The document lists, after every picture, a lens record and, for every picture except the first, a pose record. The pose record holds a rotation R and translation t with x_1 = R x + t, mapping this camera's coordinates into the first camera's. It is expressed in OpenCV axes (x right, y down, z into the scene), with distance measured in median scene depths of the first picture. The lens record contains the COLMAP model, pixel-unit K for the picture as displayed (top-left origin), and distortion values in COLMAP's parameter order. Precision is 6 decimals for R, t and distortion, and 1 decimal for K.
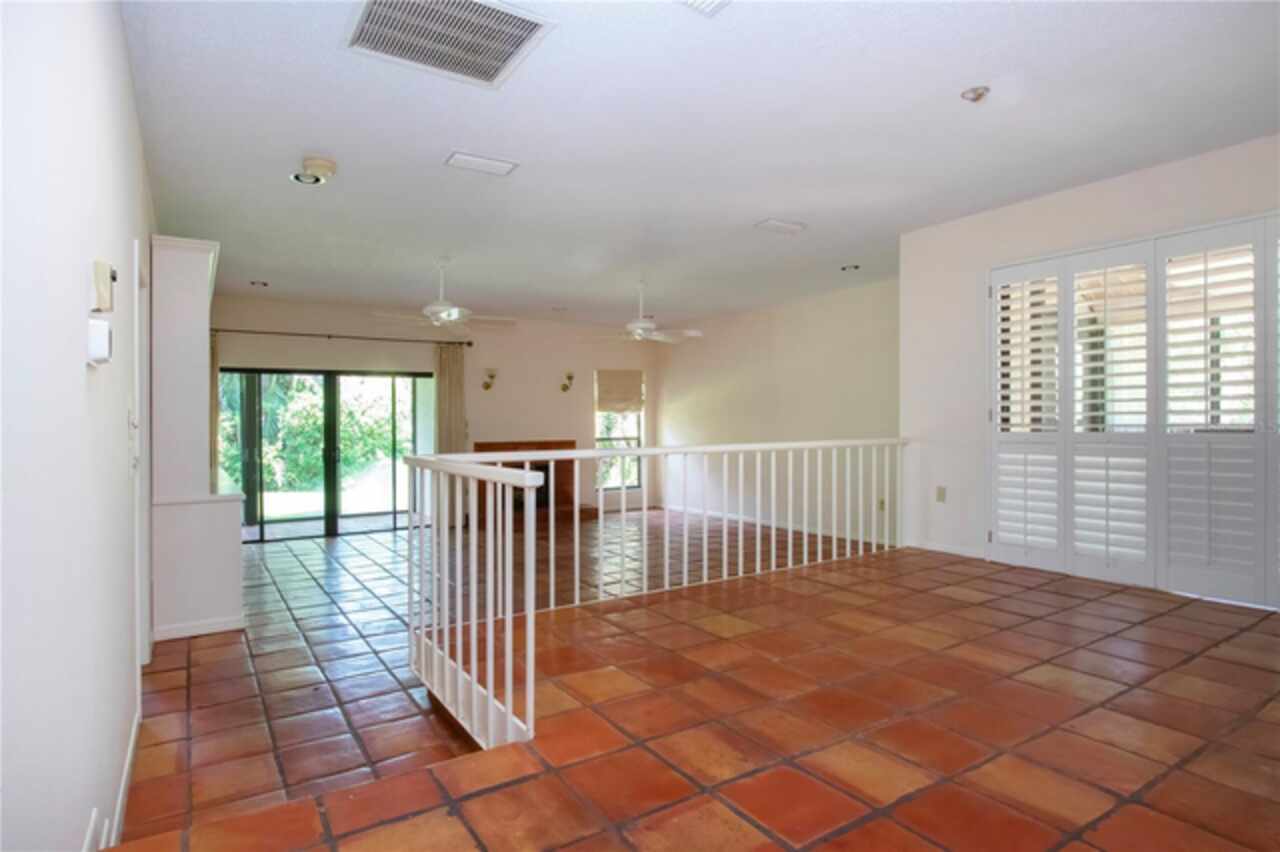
lens RADIAL K [[656.3, 0, 612.3], [0, 656.3, 432.6], [0, 0, 1]] dist [-0.014294, 0.002293]
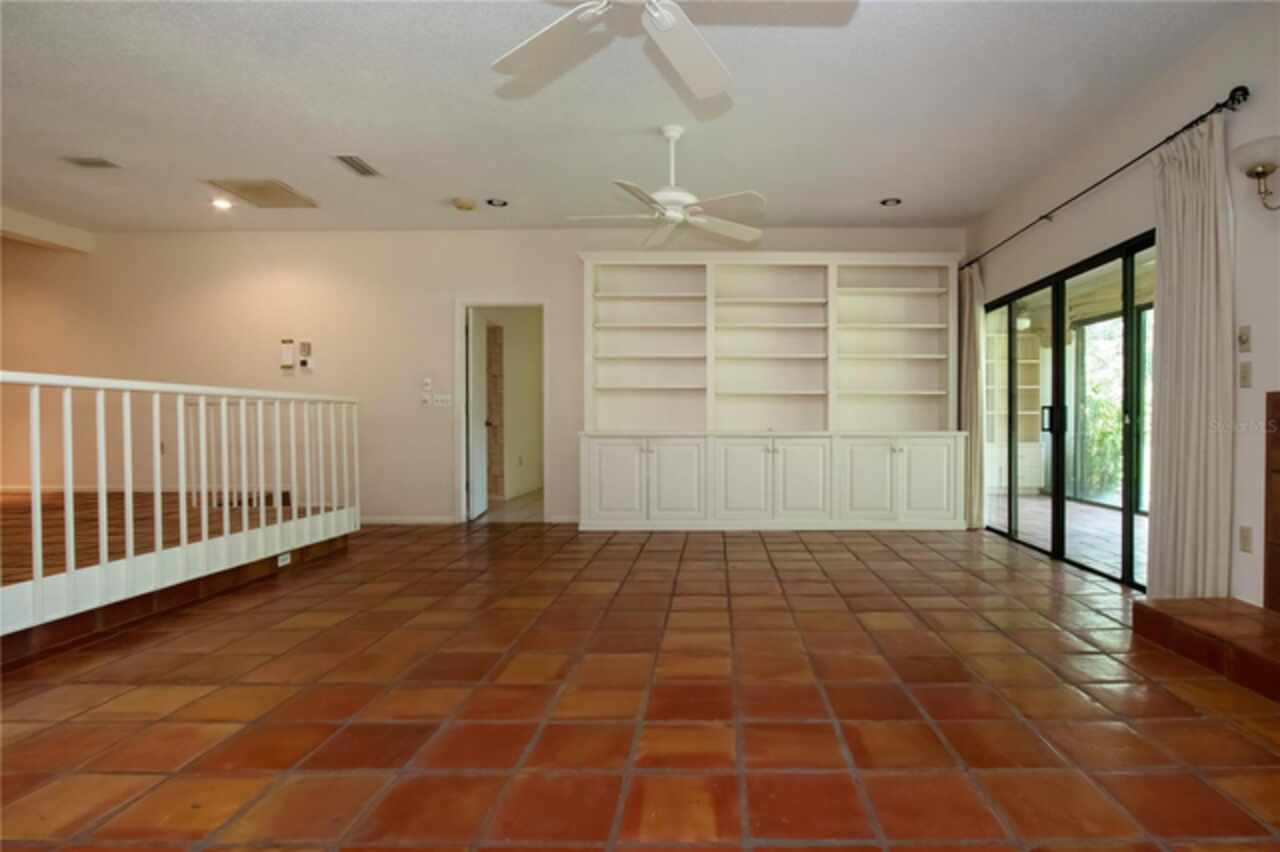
lens RADIAL K [[656.3, 0, 710.5], [0, 656.3, 436.3], [0, 0, 1]] dist [-0.014294, 0.002293]
pose [[-0.542987, 0.033246, -0.839083, 0.187665], [0.002737, 0.999281, 0.037822, 0.021498], [0.839736, 0.018240, -0.542688, 0.849810]]
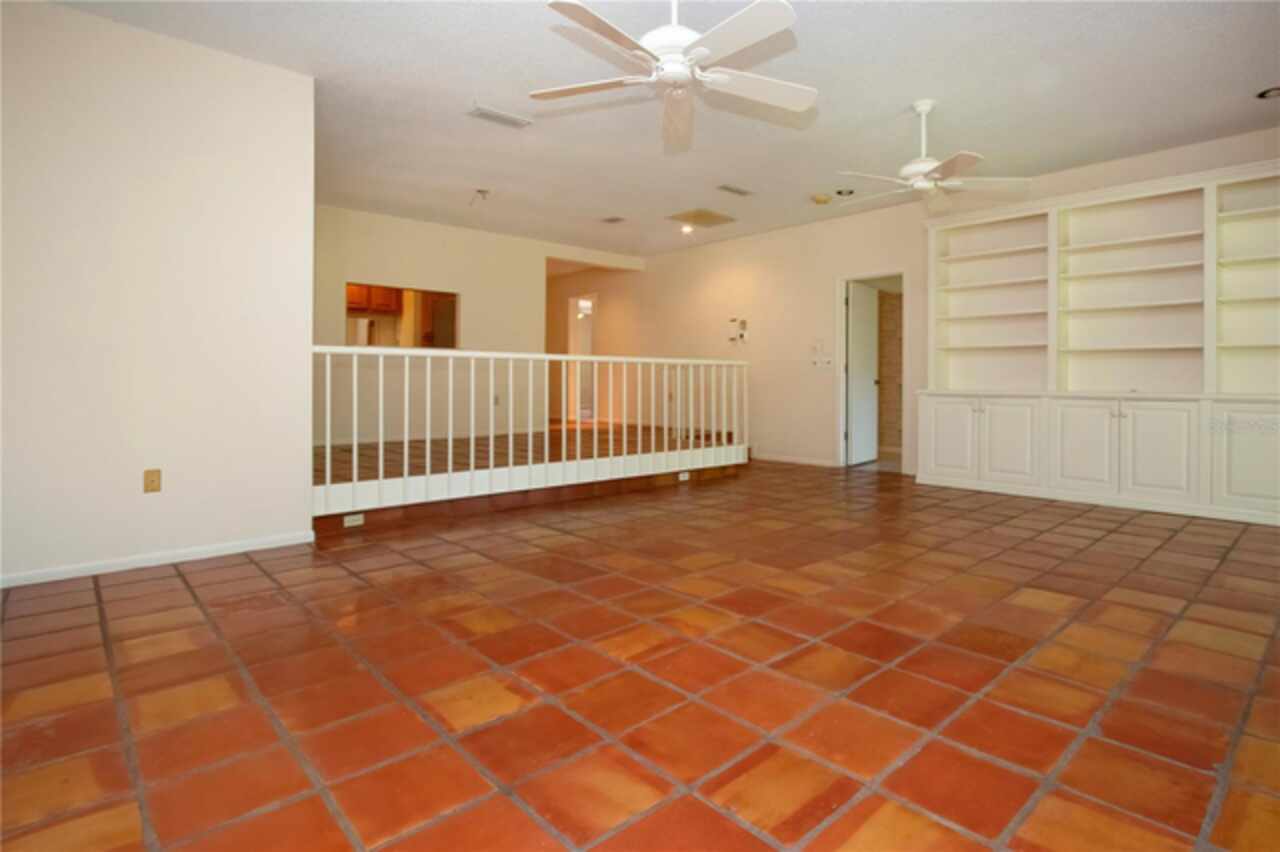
lens RADIAL K [[656.3, 0, 728.4], [0, 656.3, 383.4], [0, 0, 1]] dist [-0.014294, 0.002293]
pose [[-0.974157, 0.011323, -0.225586, 0.075462], [0.008530, 0.999874, 0.013355, 0.023026], [0.225709, 0.011086, -0.974132, 0.999042]]
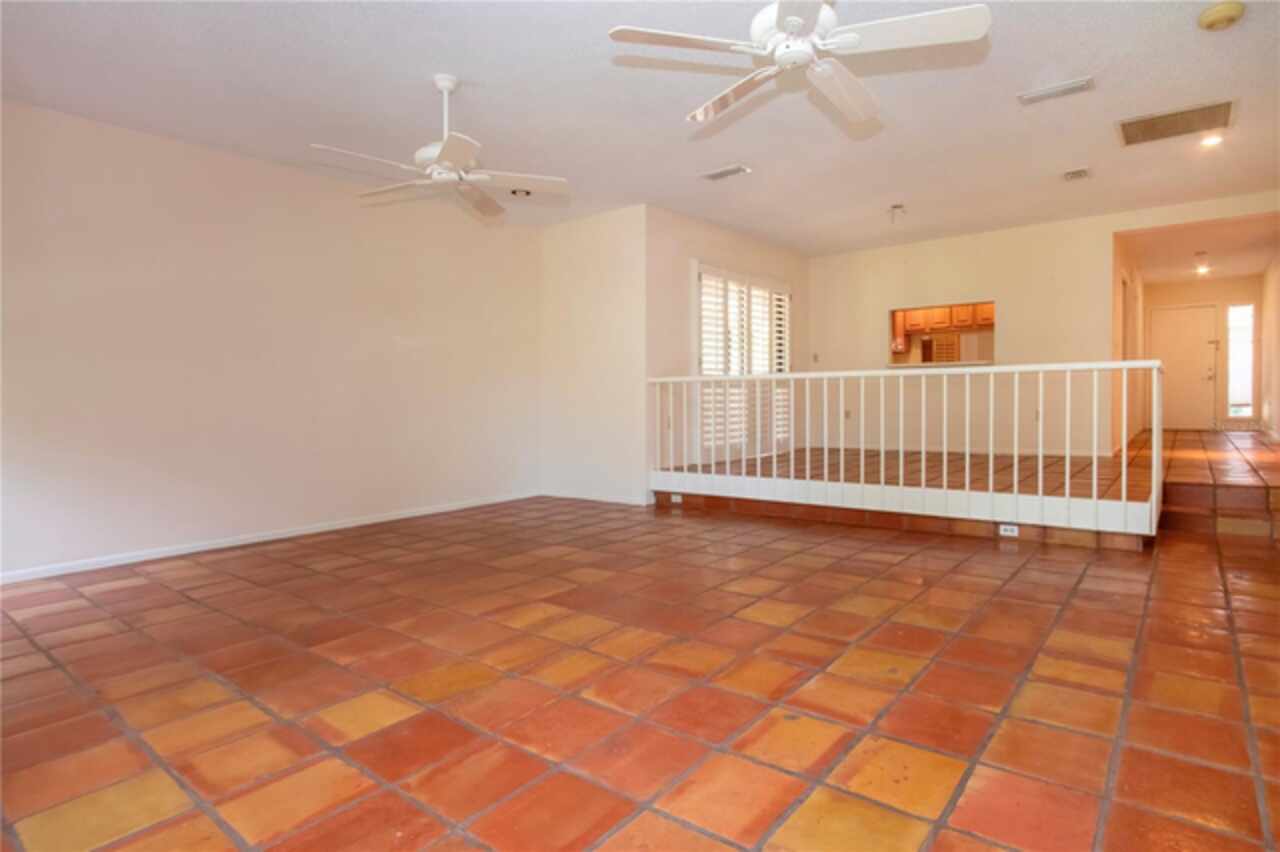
lens RADIAL K [[656.3, 0, 722.6], [0, 656.3, 398.0], [0, 0, 1]] dist [-0.014294, 0.002293]
pose [[-0.373486, 0.021316, 0.927391, -0.375043], [0.025950, 0.999585, -0.012525, 0.030835], [-0.927273, 0.019388, -0.373884, 0.716143]]
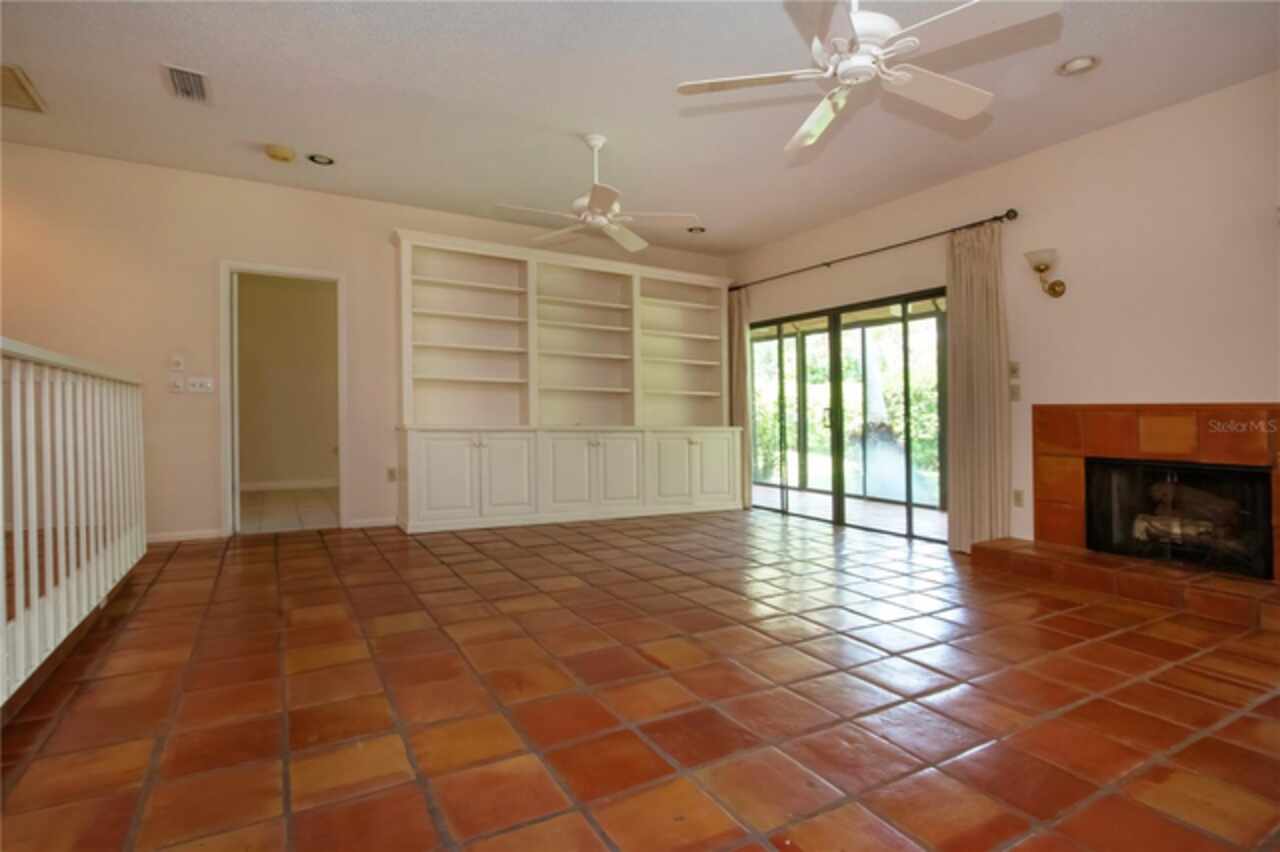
lens RADIAL K [[656.3, 0, 631.3], [0, 656.3, 412.7], [0, 0, 1]] dist [-0.014294, 0.002293]
pose [[-0.049216, 0.006393, -0.998768, 0.283621], [-0.019826, 0.999776, 0.007376, 0.021374], [0.998591, 0.020165, -0.049078, 0.644180]]
